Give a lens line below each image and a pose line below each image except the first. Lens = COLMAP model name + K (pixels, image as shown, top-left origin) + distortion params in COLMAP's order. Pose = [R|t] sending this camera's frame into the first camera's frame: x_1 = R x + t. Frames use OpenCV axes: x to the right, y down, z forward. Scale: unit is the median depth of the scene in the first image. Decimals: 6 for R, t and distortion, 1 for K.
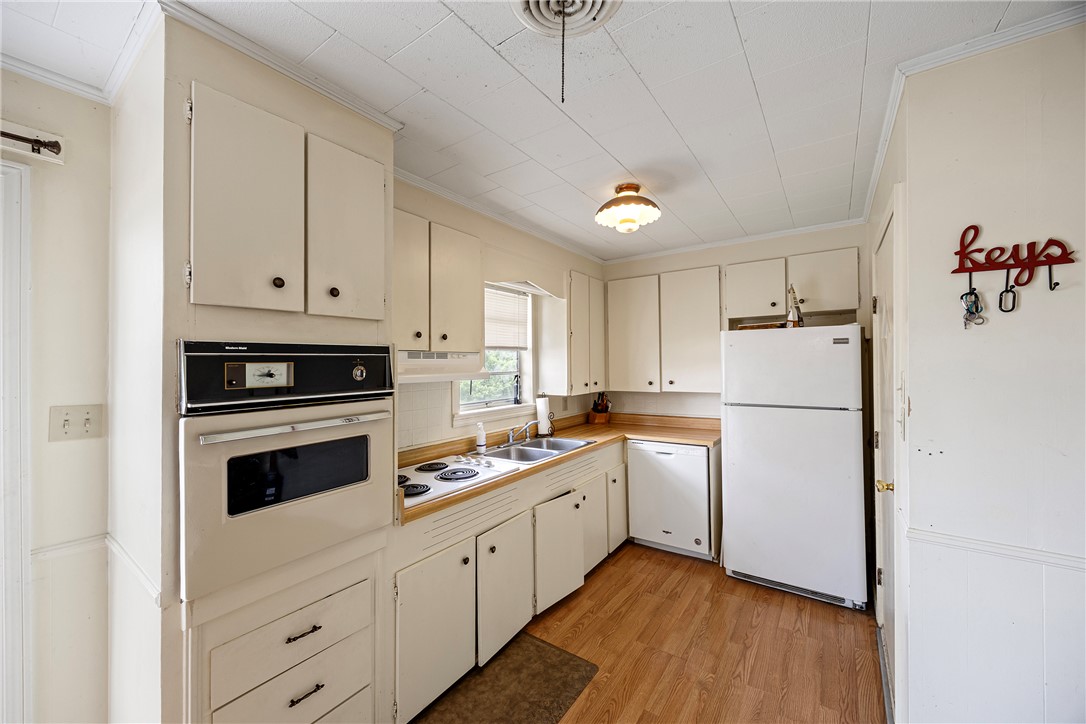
lens RADIAL K [[414.0, 0, 544.3], [0, 414.0, 359.8], [0, 0, 1]] dist [0.000038, -0.000173]
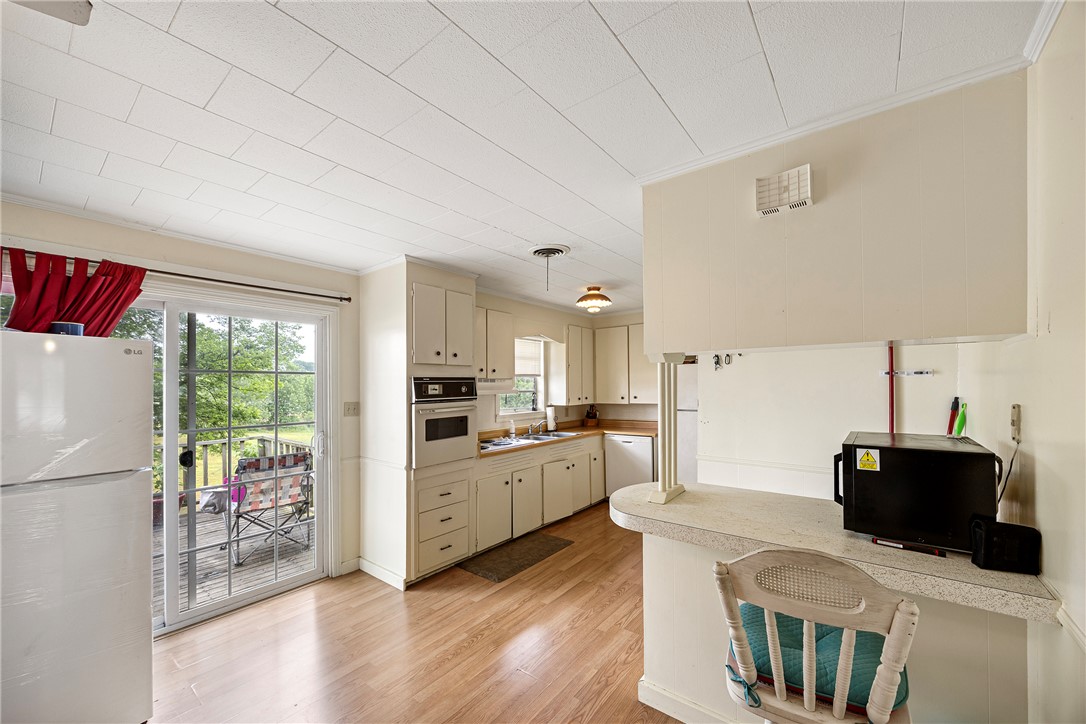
lens RADIAL K [[423.9, 0, 543.9], [0, 423.9, 381.9], [0, 0, 1]] dist [-0.002010, -0.000270]
pose [[0.998628, -0.000074, -0.052361, 0.069773], [0.000191, 0.999998, 0.002215, -0.007622], [0.052360, -0.002222, 0.998626, -0.754909]]
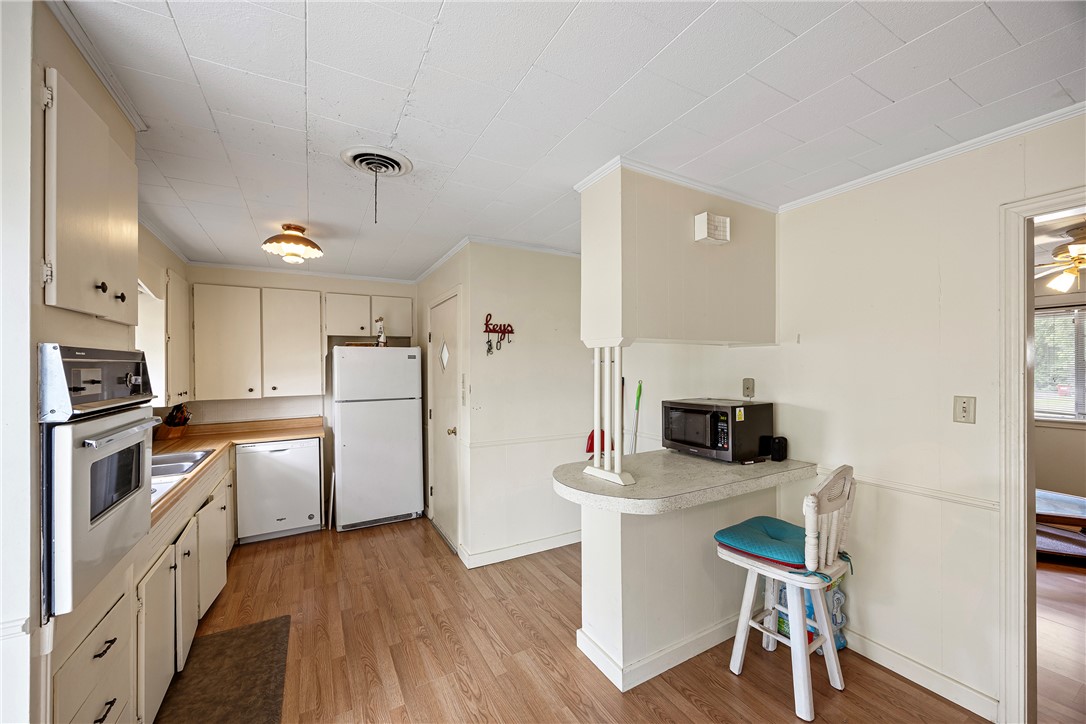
lens RADIAL K [[418.9, 0, 546.7], [0, 418.9, 368.2], [0, 0, 1]] dist [-0.000421, -0.000154]
pose [[0.425998, 0.004736, 0.904712, -0.520967], [-0.003752, 0.999987, -0.003469, 0.002641], [-0.904716, -0.001917, 0.426010, -0.178780]]
